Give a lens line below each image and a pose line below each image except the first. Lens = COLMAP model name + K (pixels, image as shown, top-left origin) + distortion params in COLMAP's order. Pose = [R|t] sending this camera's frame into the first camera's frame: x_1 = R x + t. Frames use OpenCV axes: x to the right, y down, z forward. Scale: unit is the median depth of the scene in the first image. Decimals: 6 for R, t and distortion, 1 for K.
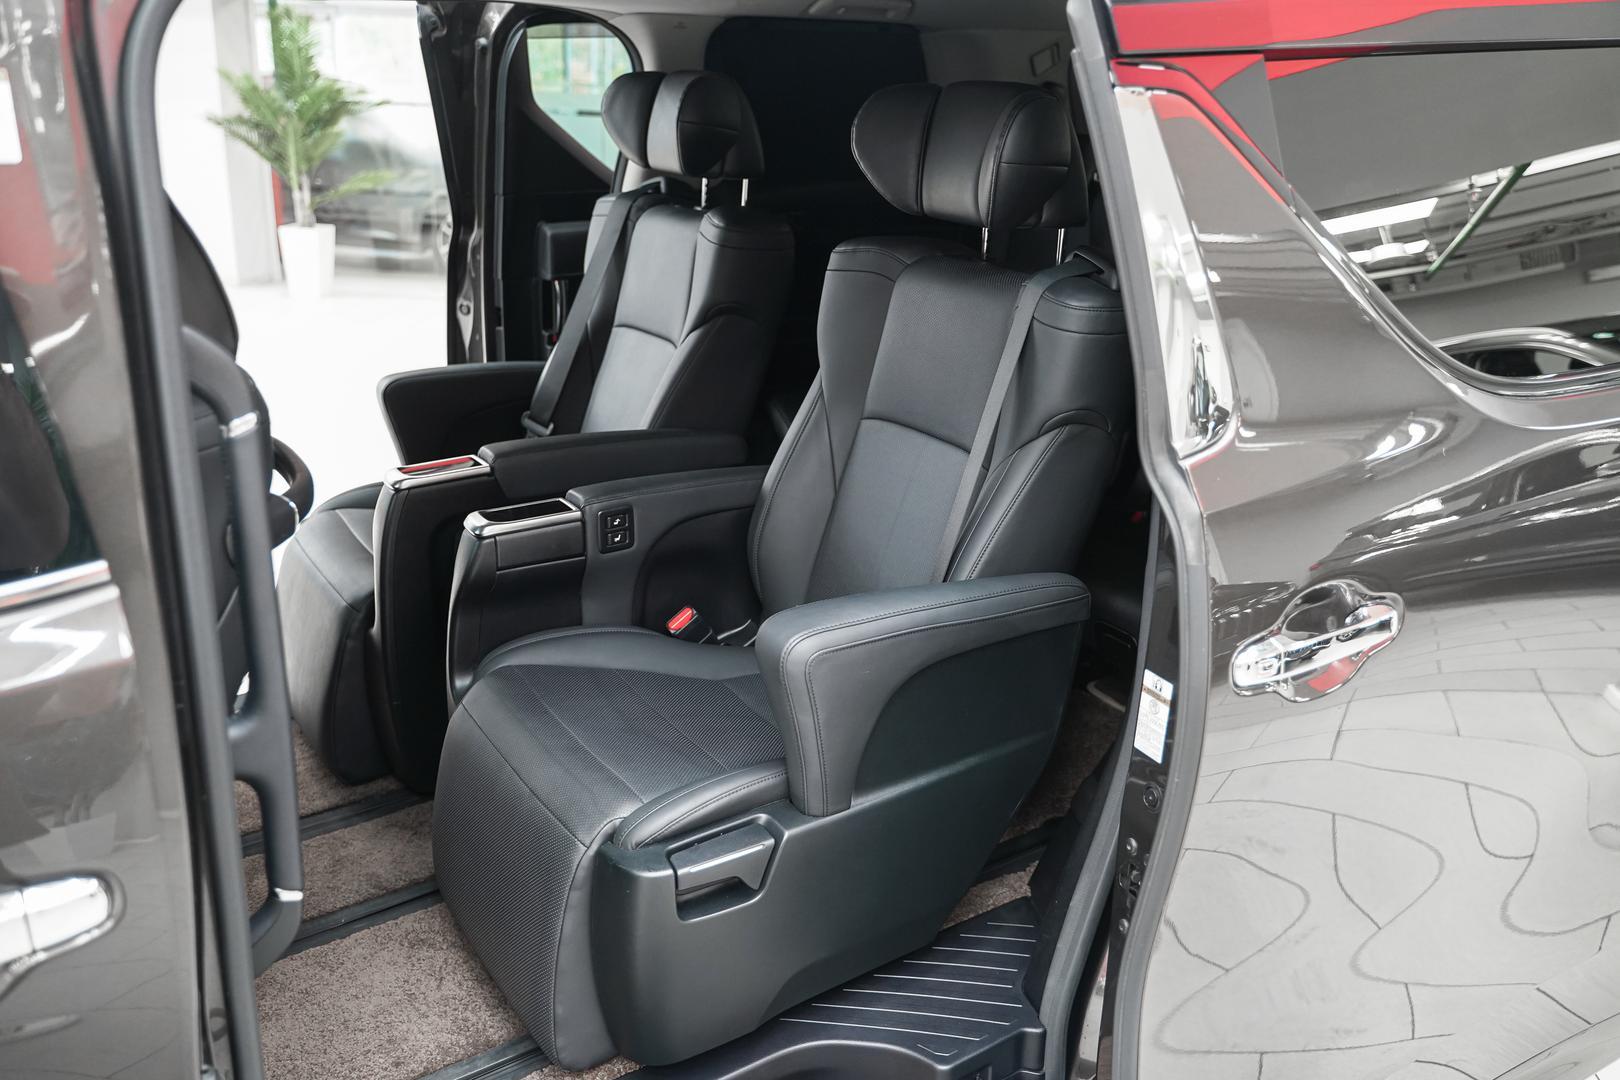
lens RADIAL K [[1291.5, 0, 807.3], [0, 1291.5, 540.4], [0, 0, 1]] dist [-0.018506, 0.022395]
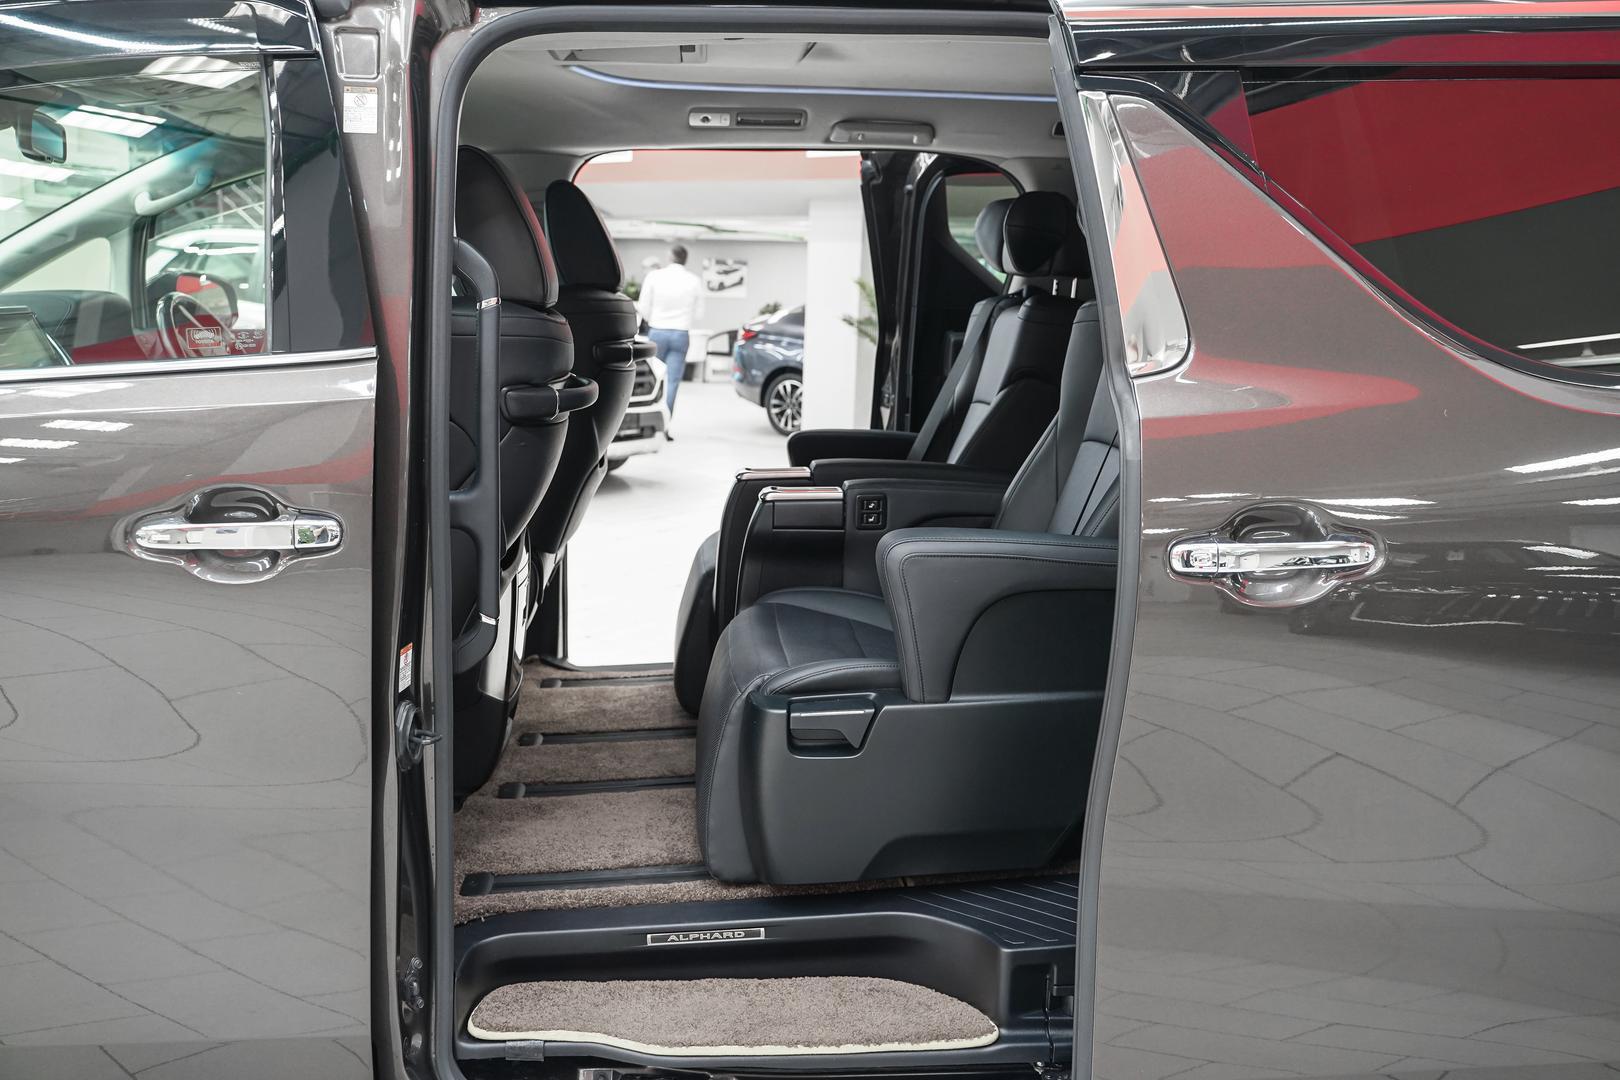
lens RADIAL K [[1291.5, 0, 884.1], [0, 1291.5, 563.3], [0, 0, 1]] dist [-0.018506, 0.022395]
pose [[0.898868, 0.077801, -0.431258, 0.398972], [-0.148952, 0.979763, -0.133707, 0.200683], [0.412129, 0.184421, 0.892266, -0.113619]]
